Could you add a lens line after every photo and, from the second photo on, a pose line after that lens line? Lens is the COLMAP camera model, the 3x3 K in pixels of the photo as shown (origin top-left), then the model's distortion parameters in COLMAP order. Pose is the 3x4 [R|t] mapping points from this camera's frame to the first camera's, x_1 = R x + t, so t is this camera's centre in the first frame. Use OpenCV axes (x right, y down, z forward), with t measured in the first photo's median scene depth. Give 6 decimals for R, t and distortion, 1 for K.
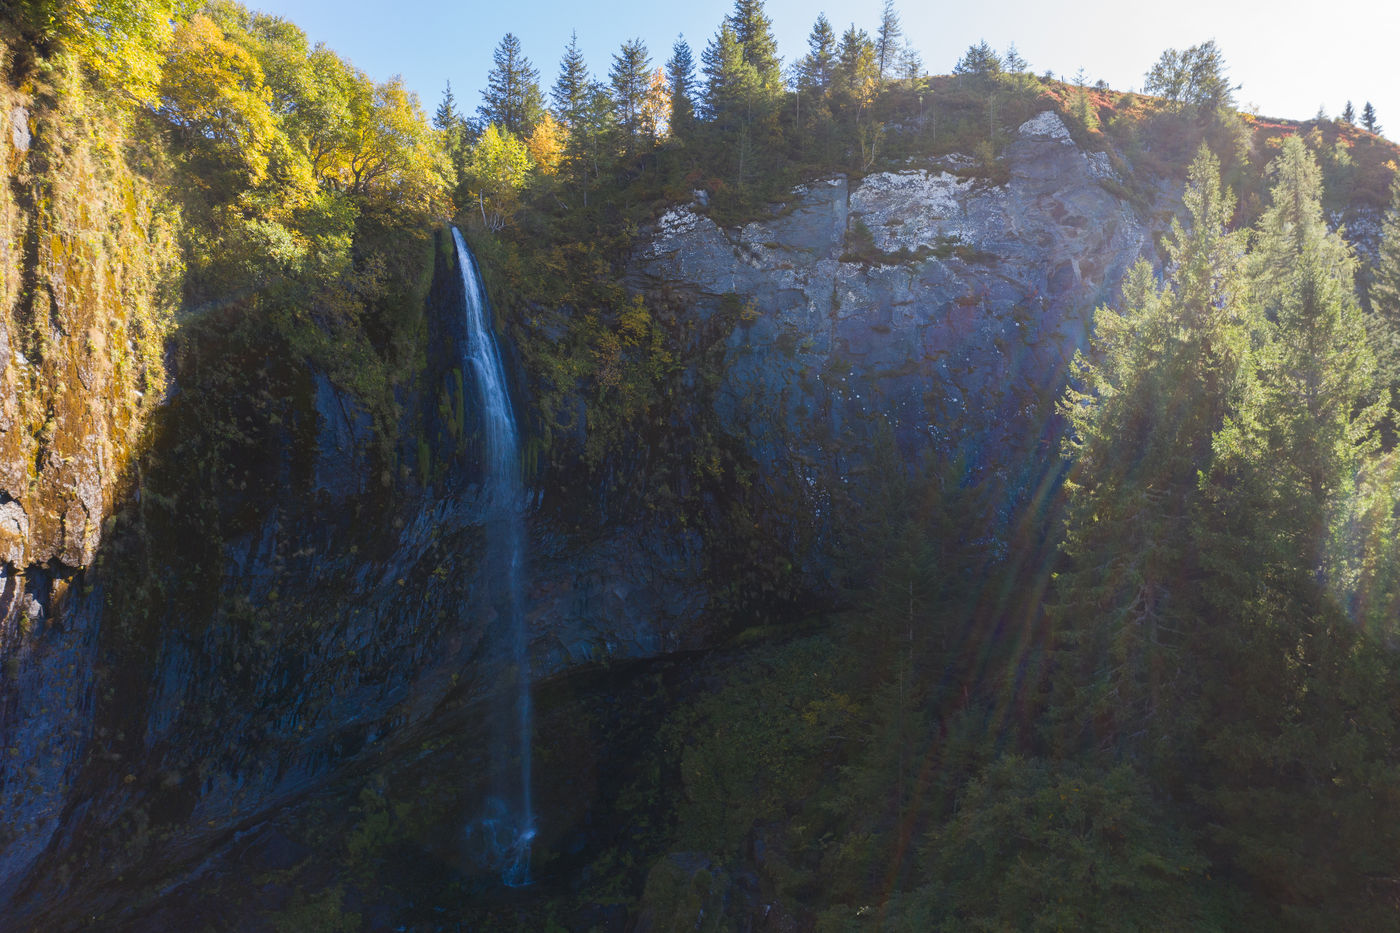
lens RADIAL K [[1131.0, 0, 699.8], [0, 1131.0, 466.8], [0, 0, 1]] dist [-0.003395, 0.000514]
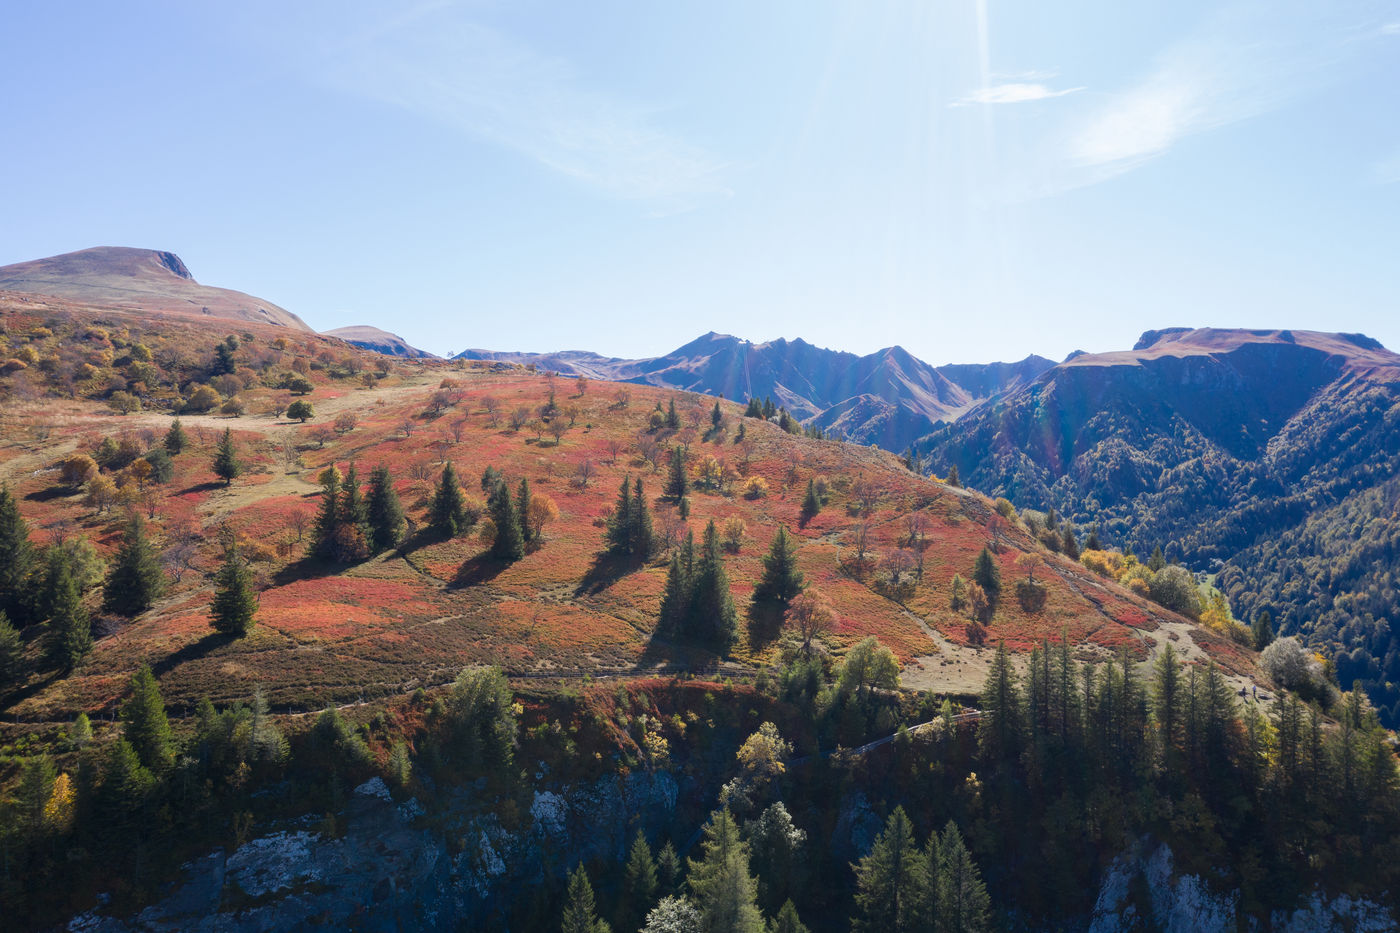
lens RADIAL K [[1131.0, 0, 699.7], [0, 1131.0, 466.1], [0, 0, 1]] dist [-0.003395, 0.000514]
pose [[0.868339, 0.000202, 0.495971, -0.046987], [-0.034567, 0.997593, 0.060113, -0.814777], [-0.494765, -0.069343, 0.866256, -0.425365]]
